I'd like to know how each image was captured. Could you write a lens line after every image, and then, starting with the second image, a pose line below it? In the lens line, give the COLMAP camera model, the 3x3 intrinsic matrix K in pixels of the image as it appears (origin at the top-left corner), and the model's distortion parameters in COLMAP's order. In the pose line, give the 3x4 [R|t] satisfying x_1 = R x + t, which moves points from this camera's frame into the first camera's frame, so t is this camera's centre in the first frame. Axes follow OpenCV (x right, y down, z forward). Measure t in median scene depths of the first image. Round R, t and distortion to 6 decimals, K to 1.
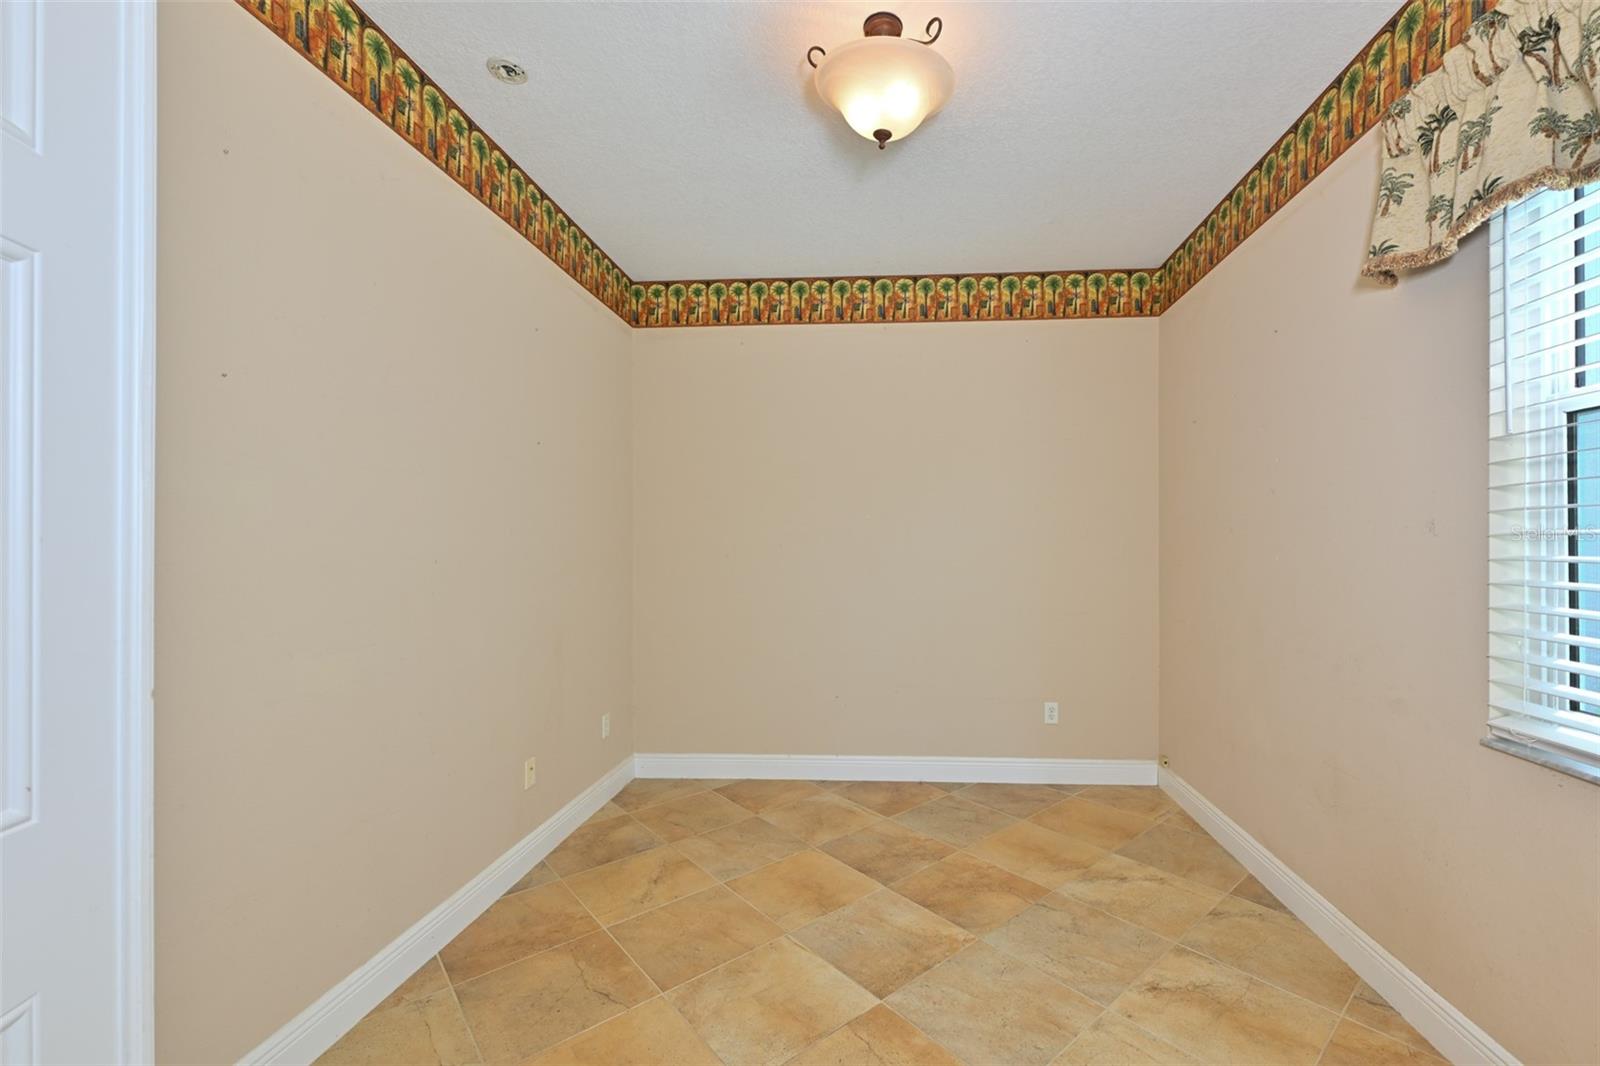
lens RADIAL K [[643.5, 0, 807.2], [0, 643.5, 547.7], [0, 0, 1]] dist [-0.000026, -0.000128]
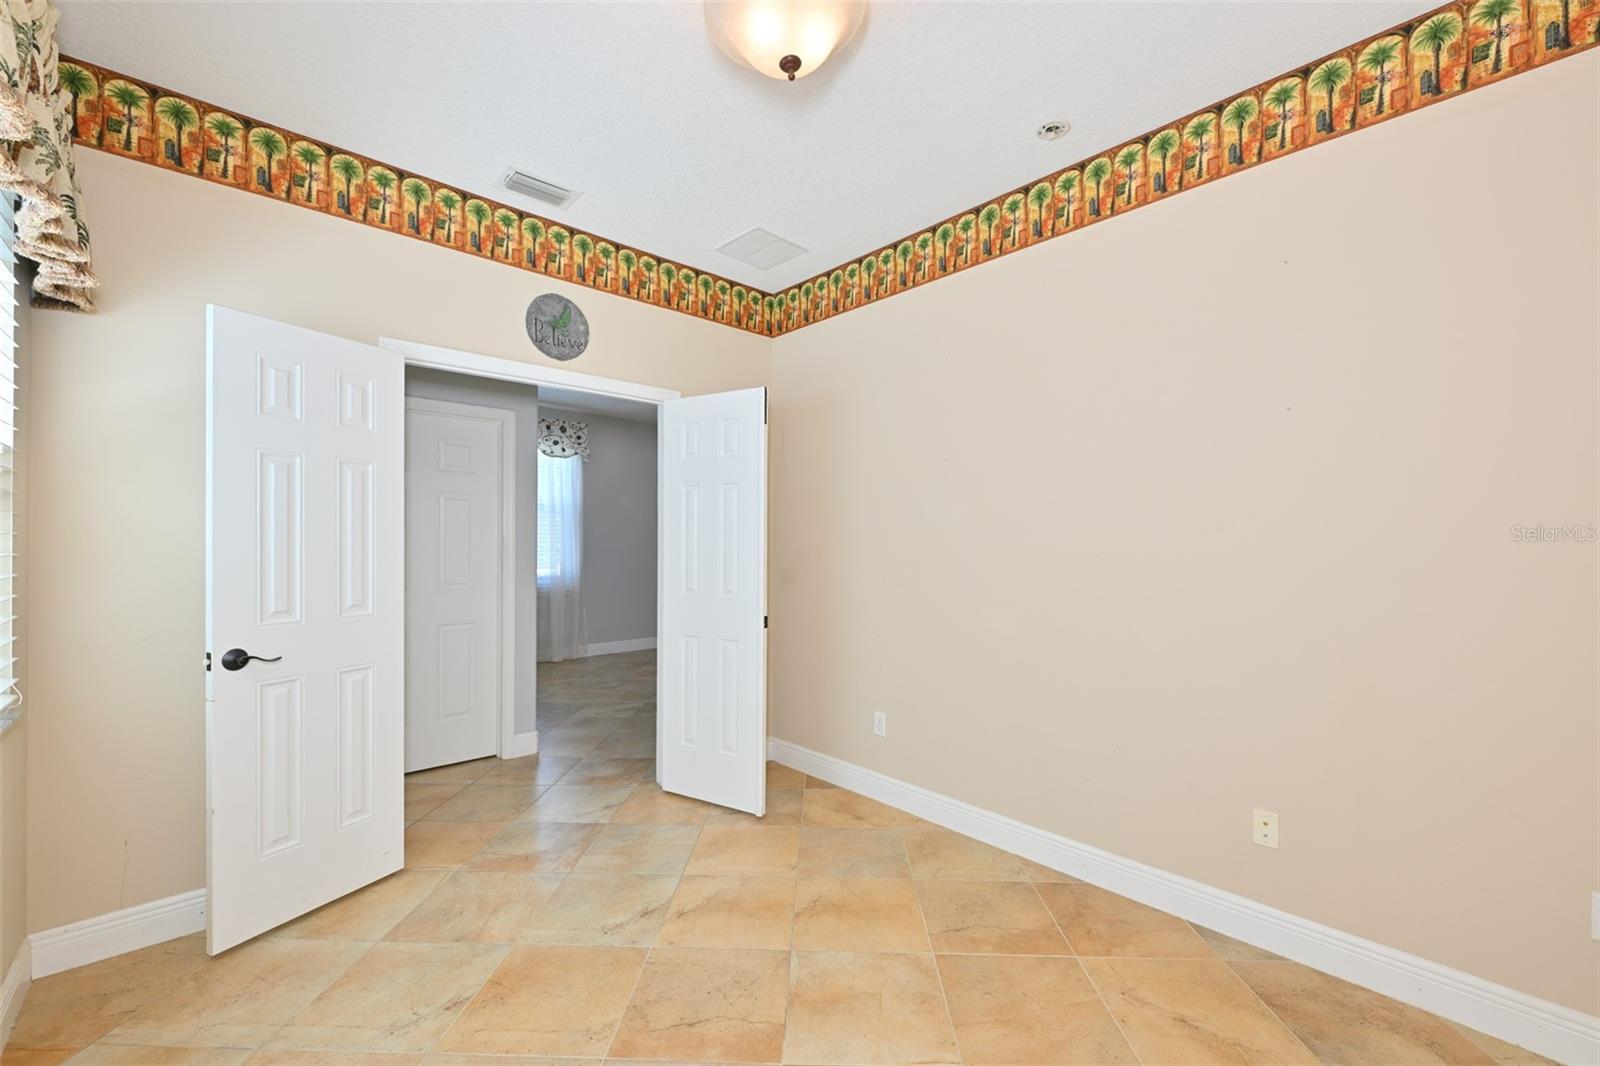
lens RADIAL K [[643.5, 0, 807.2], [0, 643.5, 547.7], [0, 0, 1]] dist [-0.000026, -0.000128]
pose [[-0.632241, 0.002635, -0.774767, 0.654026], [-0.001537, 0.999988, 0.004656, 0.023290], [0.774770, 0.004134, -0.632229, 1.368379]]
